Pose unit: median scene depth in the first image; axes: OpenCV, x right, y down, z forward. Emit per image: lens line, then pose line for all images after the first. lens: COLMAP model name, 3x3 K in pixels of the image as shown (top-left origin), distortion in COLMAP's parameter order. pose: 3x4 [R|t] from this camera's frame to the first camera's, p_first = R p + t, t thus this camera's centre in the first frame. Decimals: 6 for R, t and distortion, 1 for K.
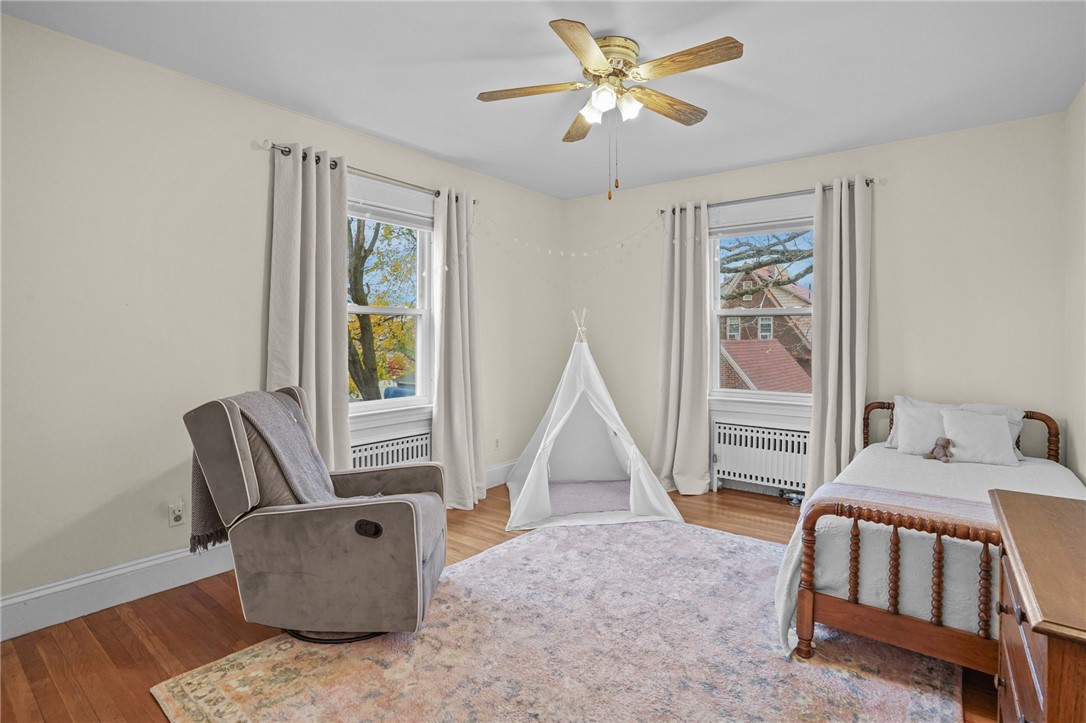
lens RADIAL K [[528.3, 0, 541.8], [0, 528.3, 346.1], [0, 0, 1]] dist [-0.015548, -0.000053]
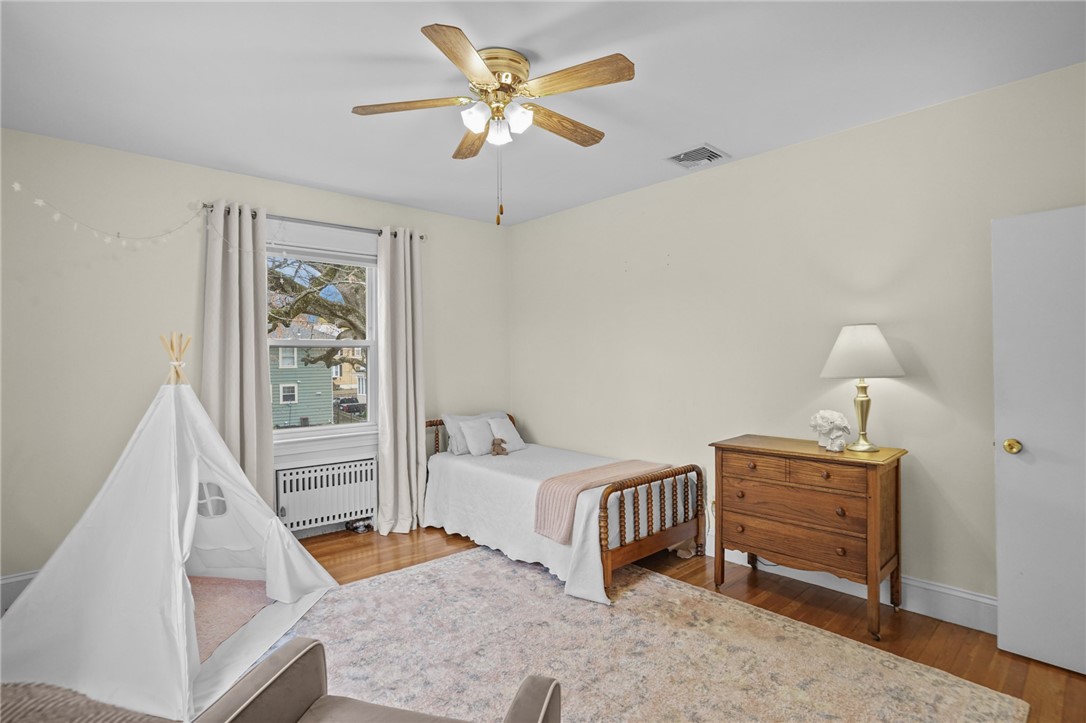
lens RADIAL K [[516.3, 0, 543.0], [0, 516.3, 361.5], [0, 0, 1]] dist [-0.057808, -0.000184]
pose [[0.183315, 0.004896, 0.983042, -0.532637], [0.024505, 0.999654, -0.009548, -0.017611], [-0.982749, 0.025839, 0.183132, 0.561134]]
